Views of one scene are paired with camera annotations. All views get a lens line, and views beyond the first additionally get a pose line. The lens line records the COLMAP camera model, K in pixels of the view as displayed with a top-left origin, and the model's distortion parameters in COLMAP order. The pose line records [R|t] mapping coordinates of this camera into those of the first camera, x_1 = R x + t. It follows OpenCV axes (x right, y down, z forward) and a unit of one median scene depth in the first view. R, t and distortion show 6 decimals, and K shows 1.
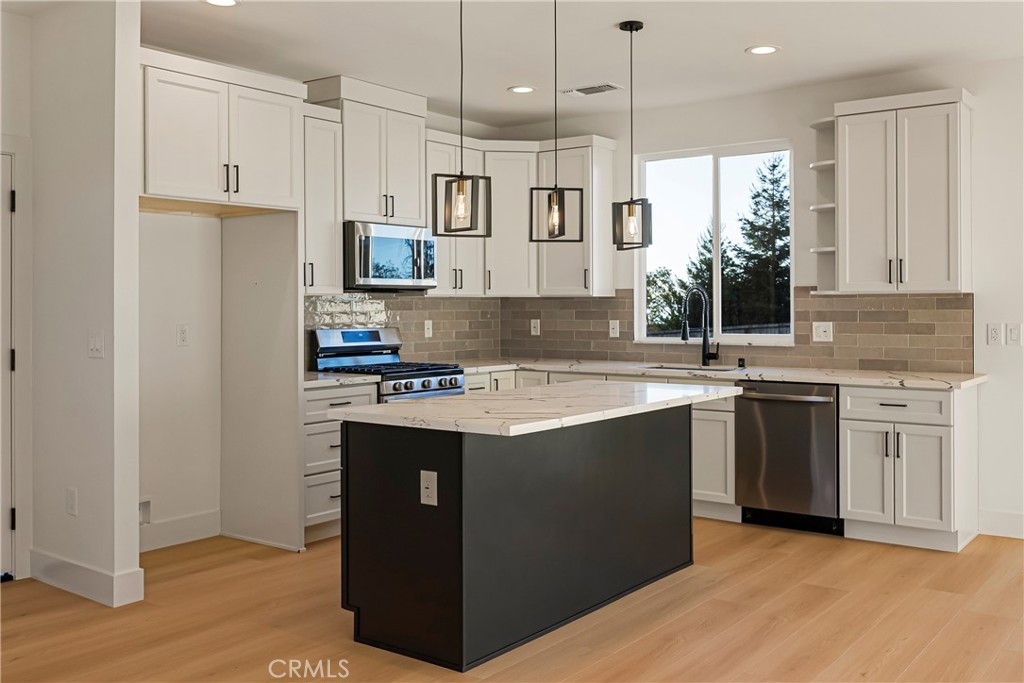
lens RADIAL K [[1005.0, 0, 513.0], [0, 1005.0, 334.4], [0, 0, 1]] dist [0.005352, 0.000000]
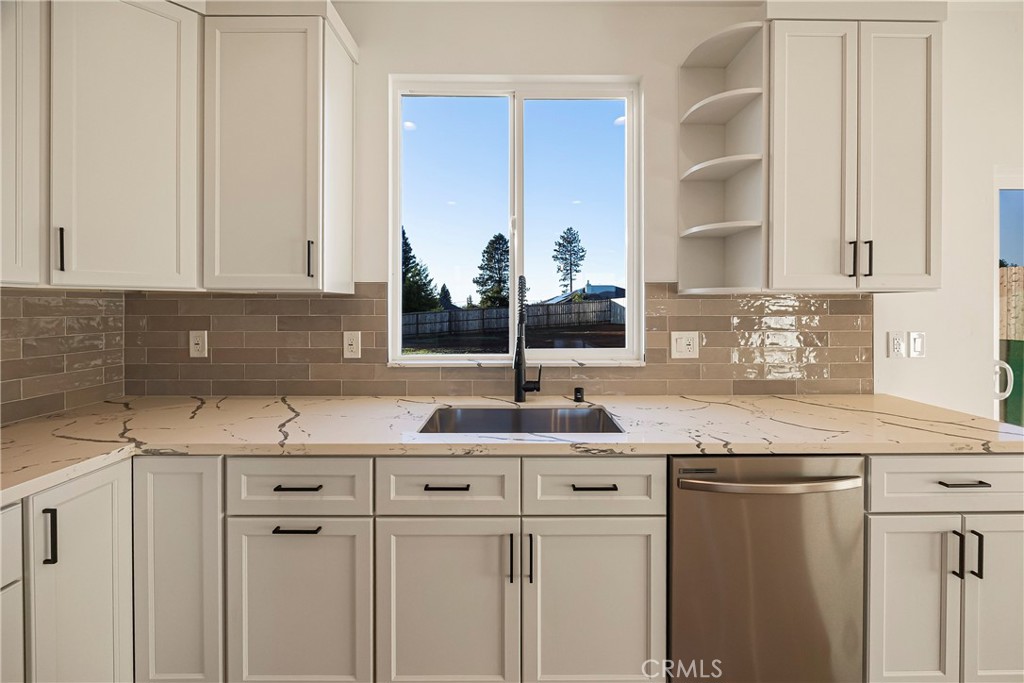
lens RADIAL K [[417.9, 0, 520.5], [0, 417.9, 306.8], [0, 0, 1]] dist [-0.006447, -0.000434]
pose [[0.793826, 0.004260, 0.608130, 0.027261], [0.014997, 0.999534, -0.026578, -0.022924], [-0.607960, 0.030218, 0.793392, 0.791630]]
